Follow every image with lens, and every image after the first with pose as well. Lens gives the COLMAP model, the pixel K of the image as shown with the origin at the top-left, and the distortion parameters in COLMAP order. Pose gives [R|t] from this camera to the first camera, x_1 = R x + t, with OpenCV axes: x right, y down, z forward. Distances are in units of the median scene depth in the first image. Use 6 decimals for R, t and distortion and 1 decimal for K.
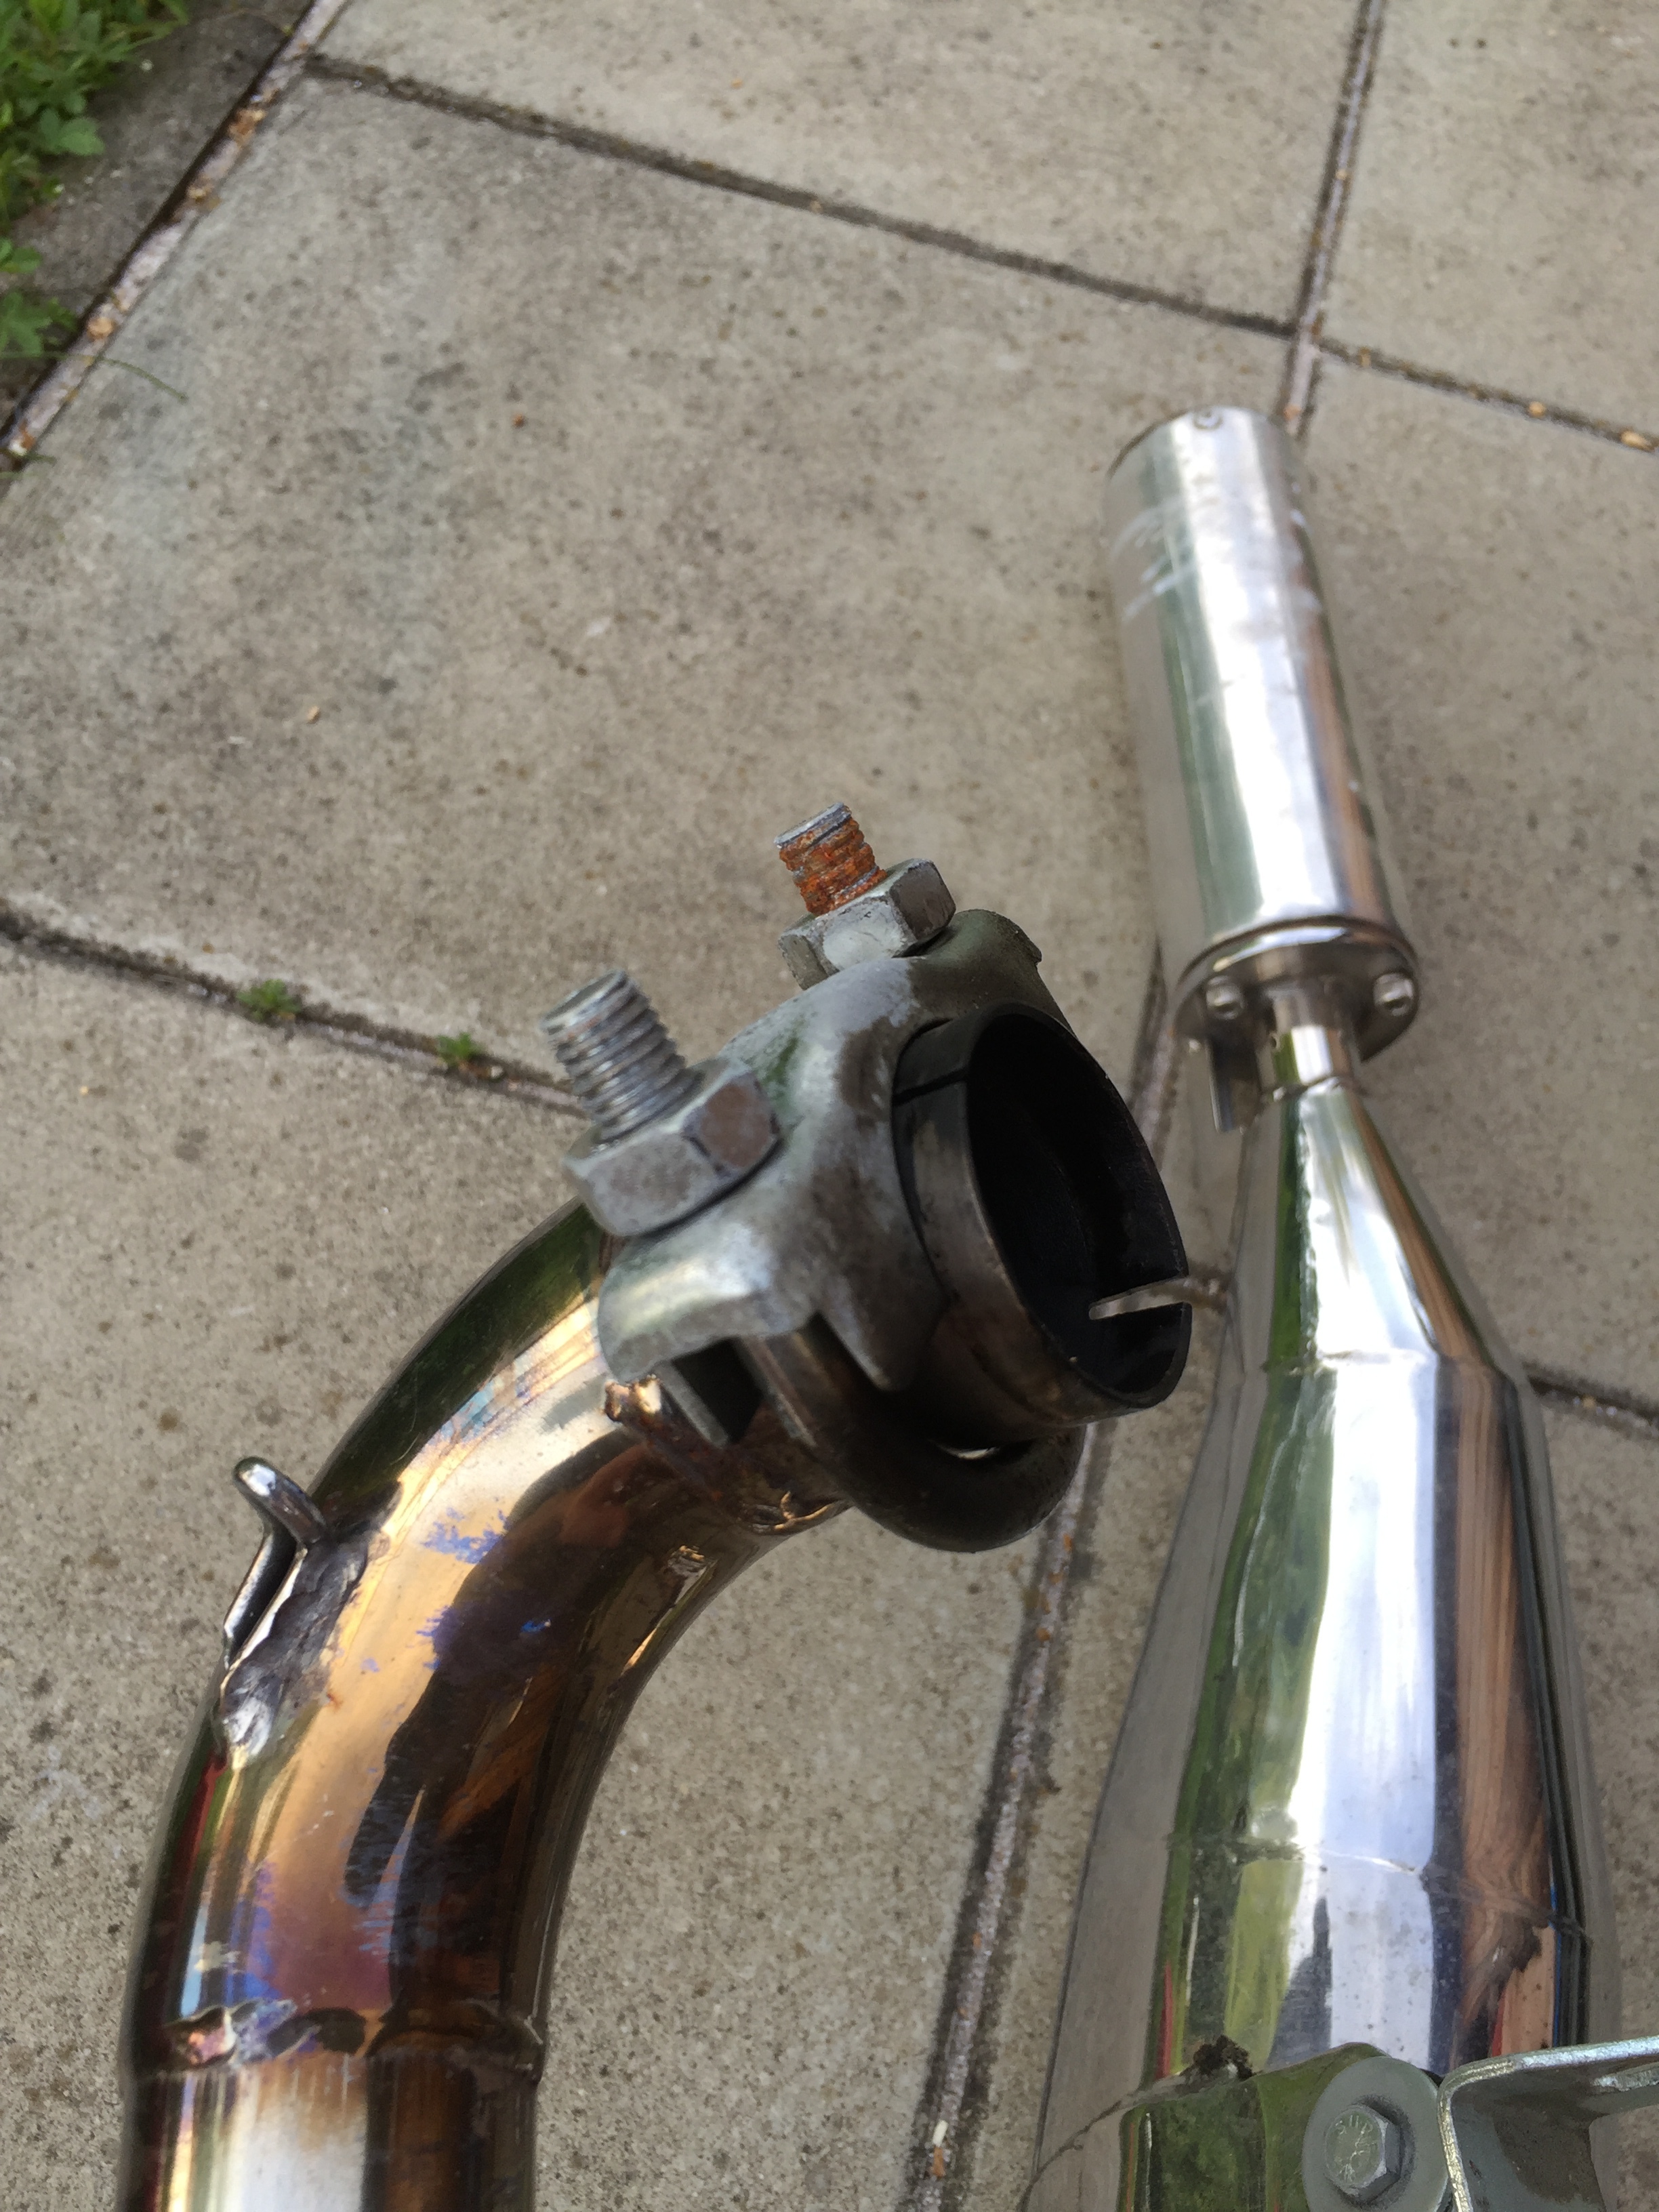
lens RADIAL K [[1893.6, 0, 837.8], [0, 1893.6, 1104.2], [0, 0, 1]] dist [0.071241, -0.113548]
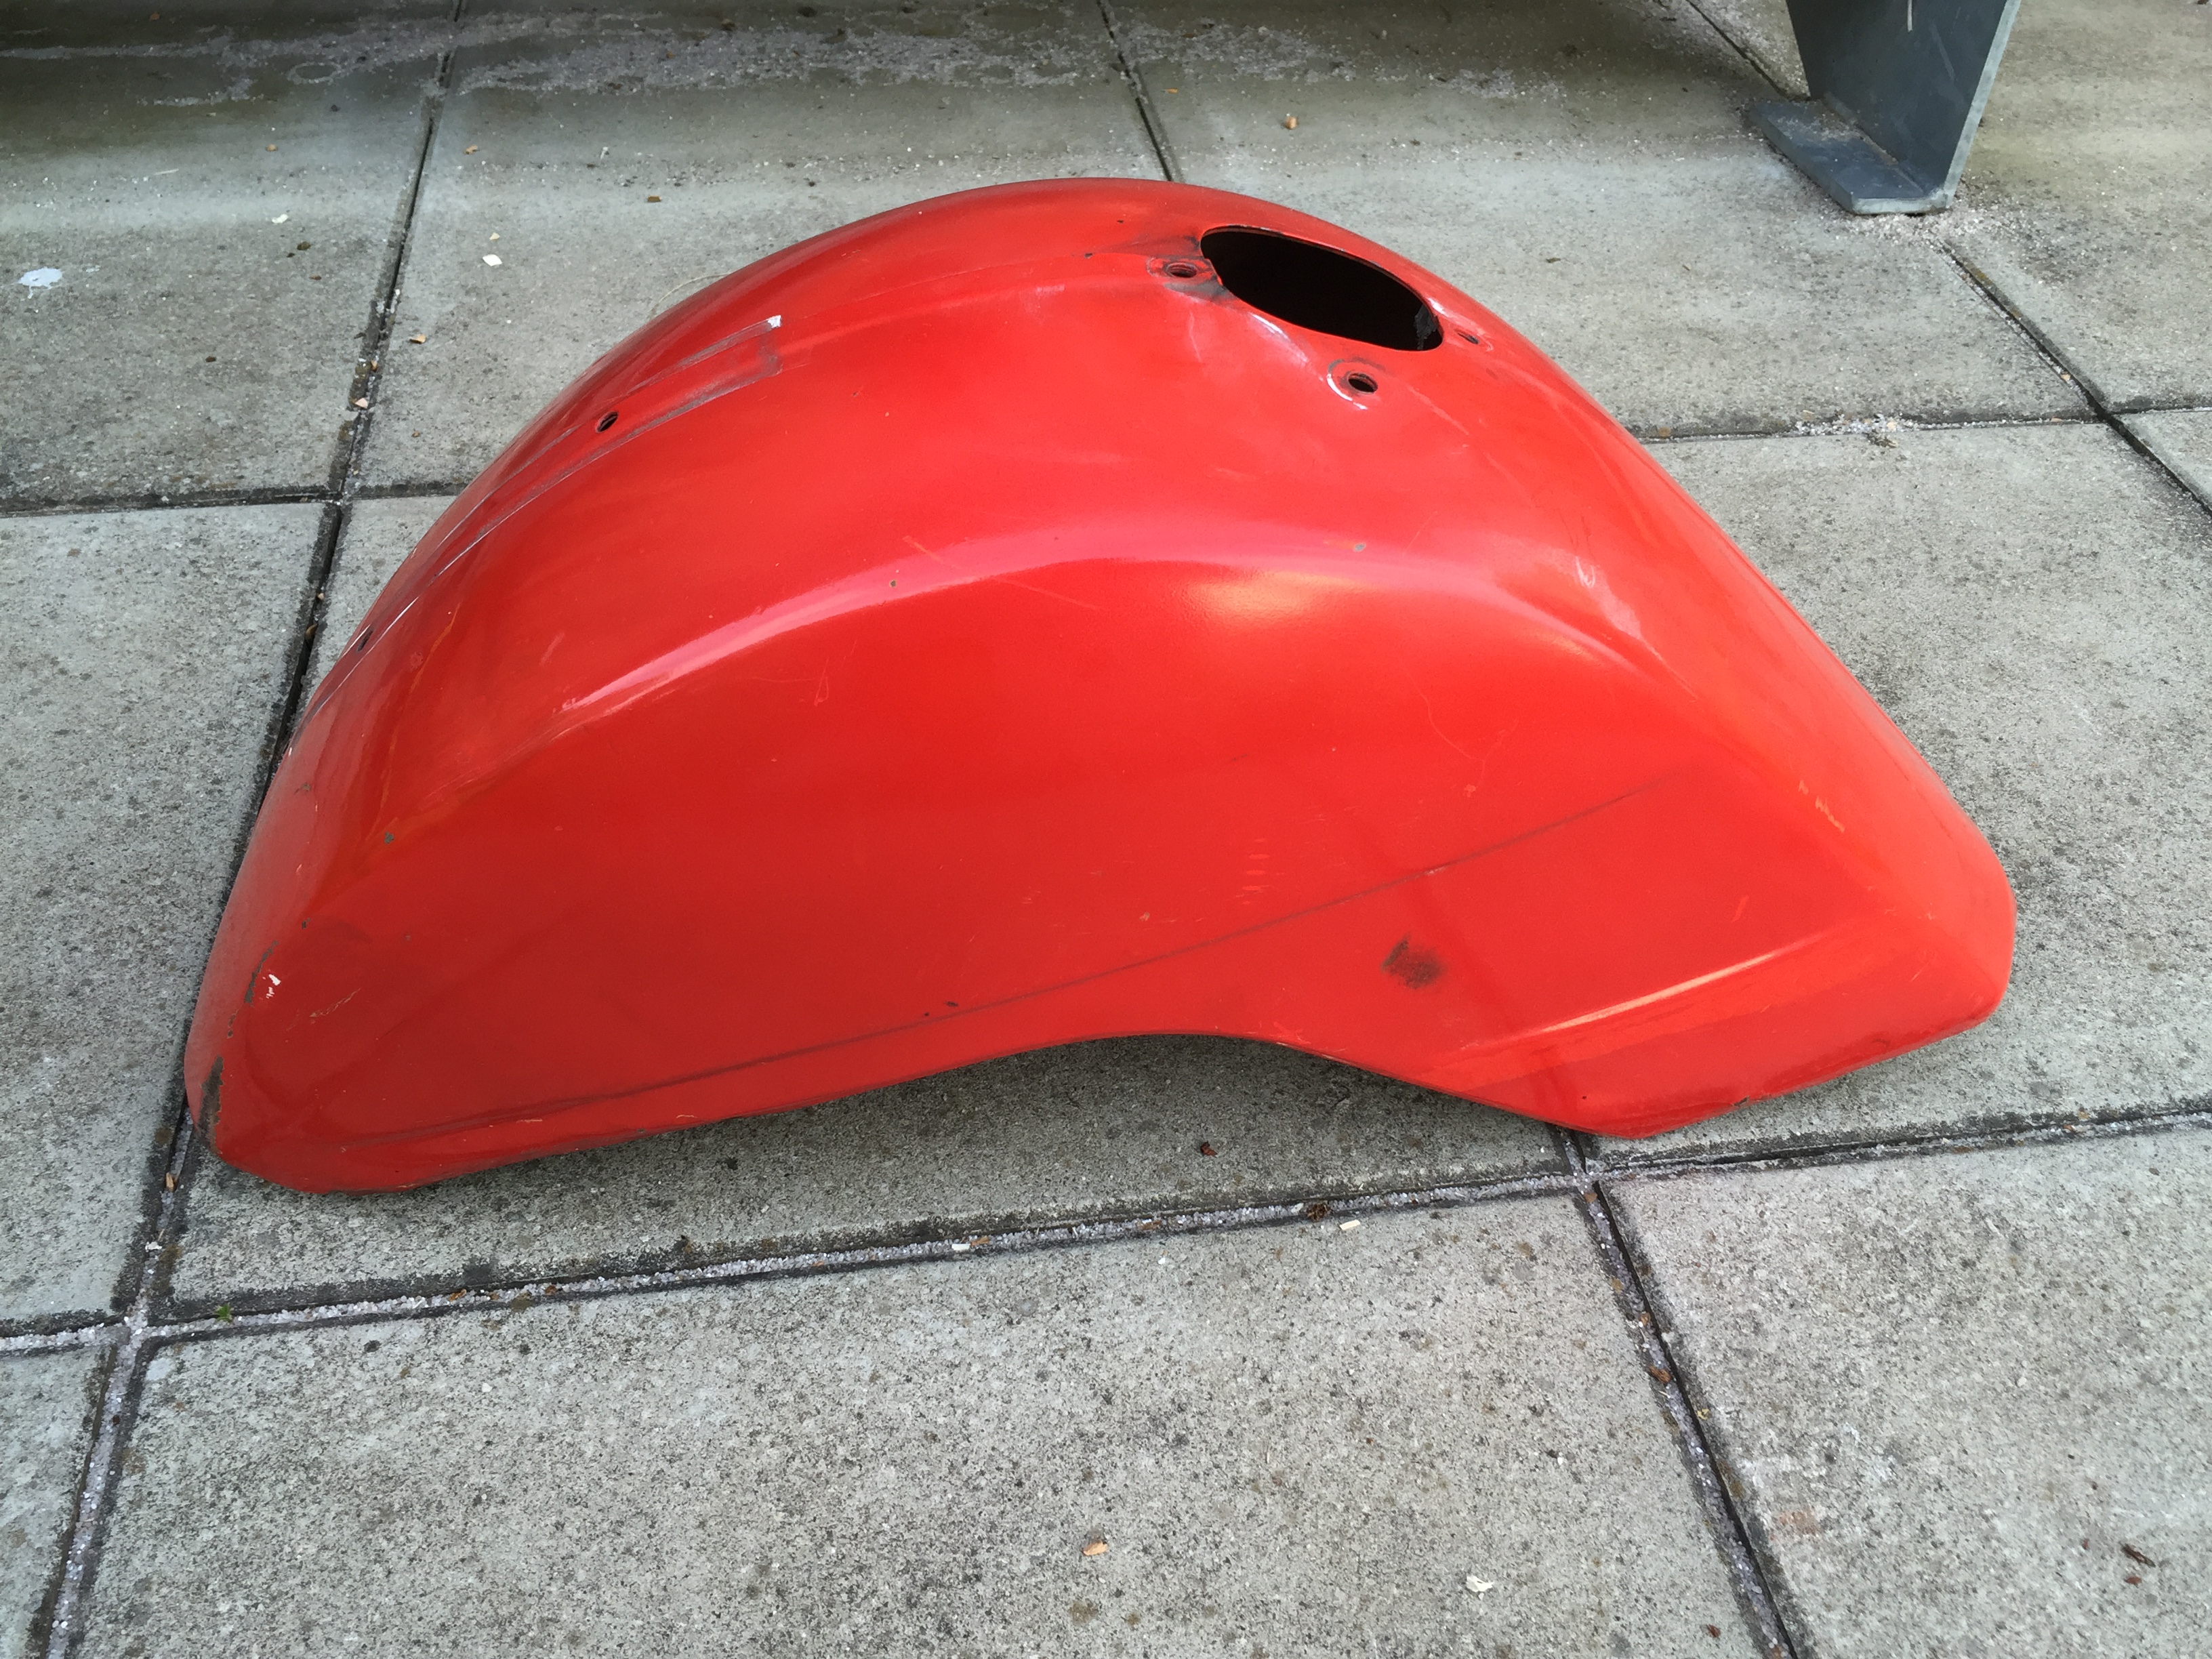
lens RADIAL K [[1893.6, 0, 1104.6], [0, 1893.6, 826.6], [0, 0, 1]] dist [0.071241, -0.113548]
pose [[-0.389333, -0.723984, 0.569444, -0.410226], [0.750722, 0.108798, 0.651598, -0.207574], [-0.533701, 0.681183, 0.501152, 0.088426]]
